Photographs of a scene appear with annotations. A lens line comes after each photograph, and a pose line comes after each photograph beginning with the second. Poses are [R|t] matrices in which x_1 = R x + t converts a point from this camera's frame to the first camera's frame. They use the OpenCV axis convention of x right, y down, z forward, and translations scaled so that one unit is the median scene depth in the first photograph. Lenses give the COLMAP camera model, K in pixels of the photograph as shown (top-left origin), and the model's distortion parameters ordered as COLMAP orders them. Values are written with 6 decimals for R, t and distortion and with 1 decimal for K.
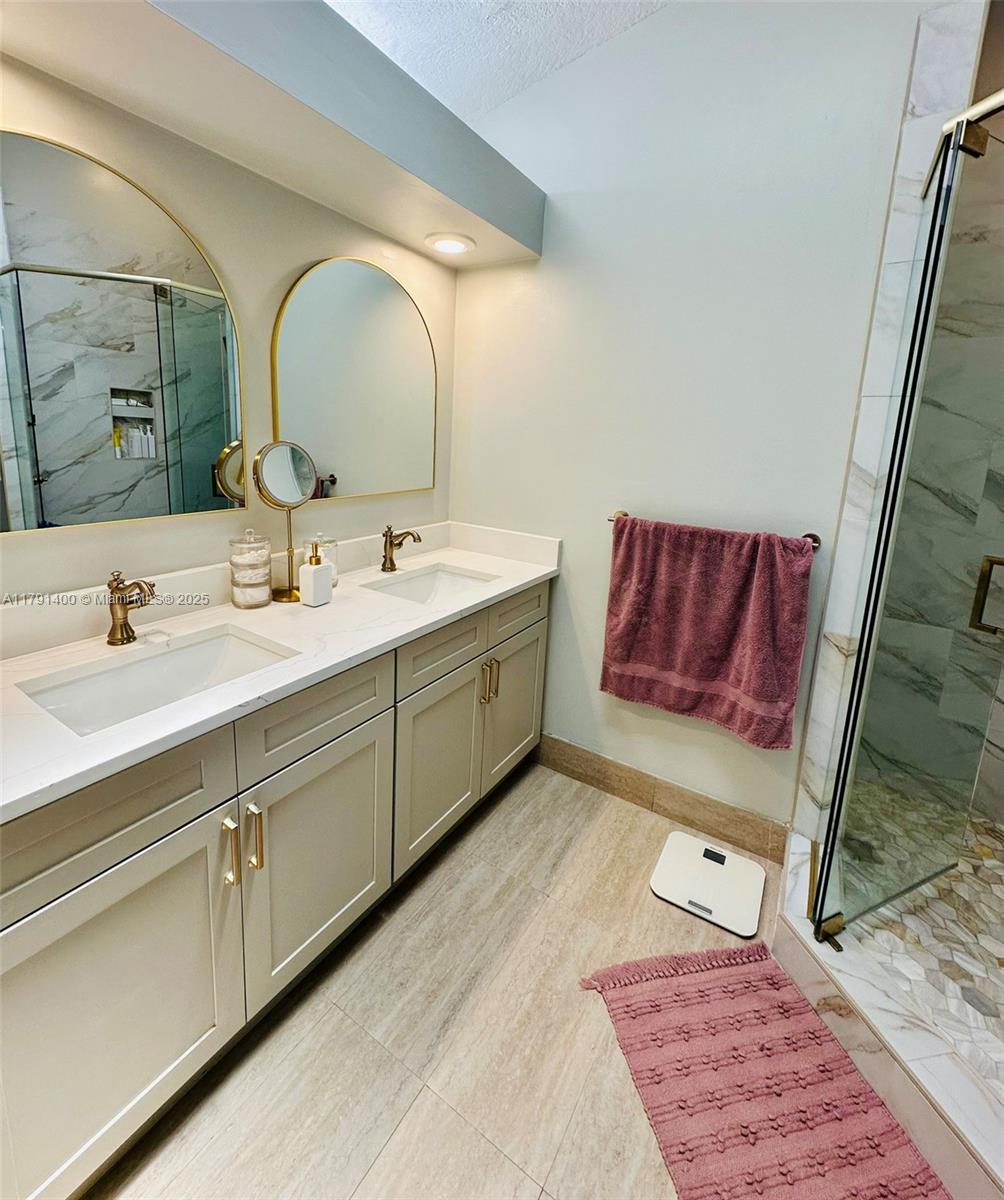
lens RADIAL K [[534.1, 0, 501.8], [0, 534.1, 531.2], [0, 0, 1]] dist [-0.000450, 0.000607]
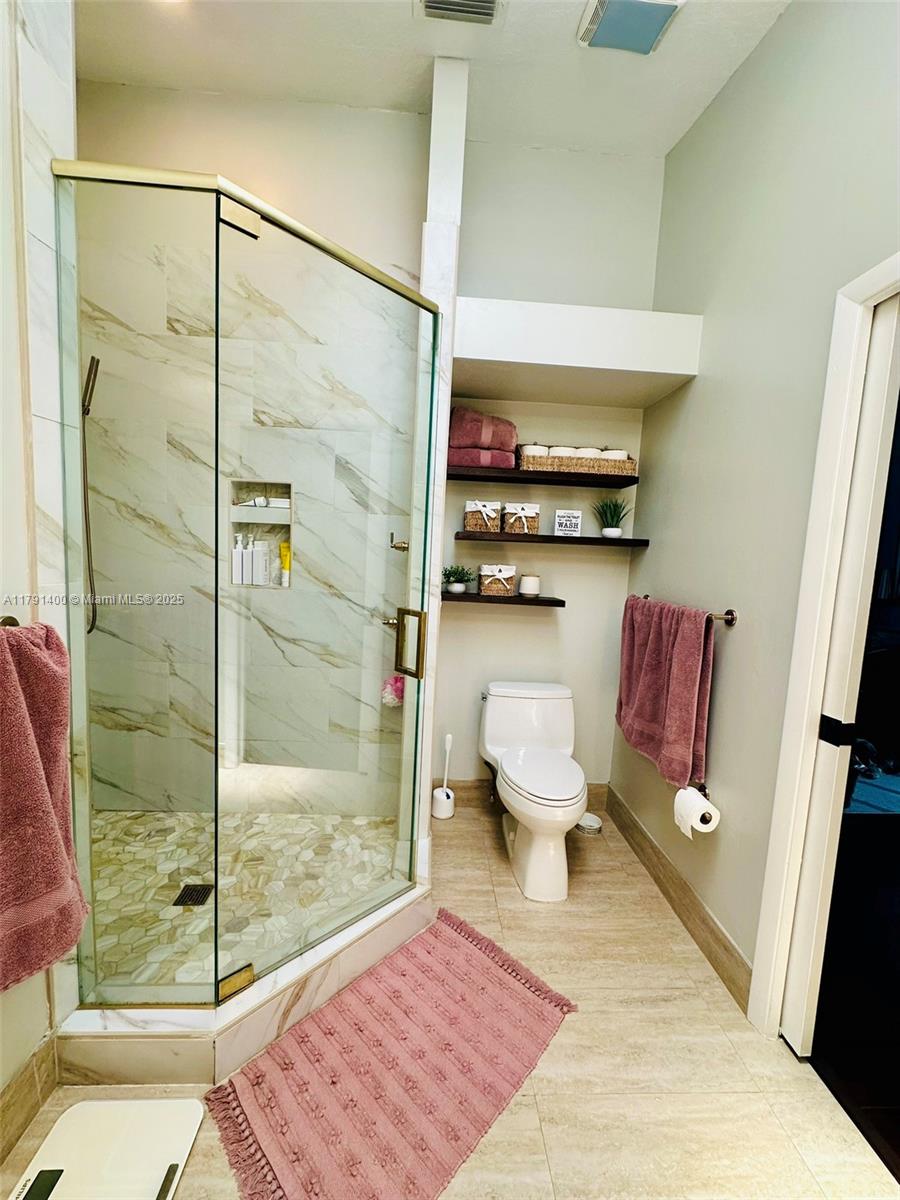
lens RADIAL K [[479.0, 0, 449.6], [0, 479.0, 598.9], [0, 0, 1]] dist [-0.000250, 0.000354]
pose [[-0.571008, -0.159334, 0.805334, -0.176468], [0.068171, 0.968394, 0.239930, -0.112187], [-0.818109, 0.191902, -0.542099, 0.813282]]
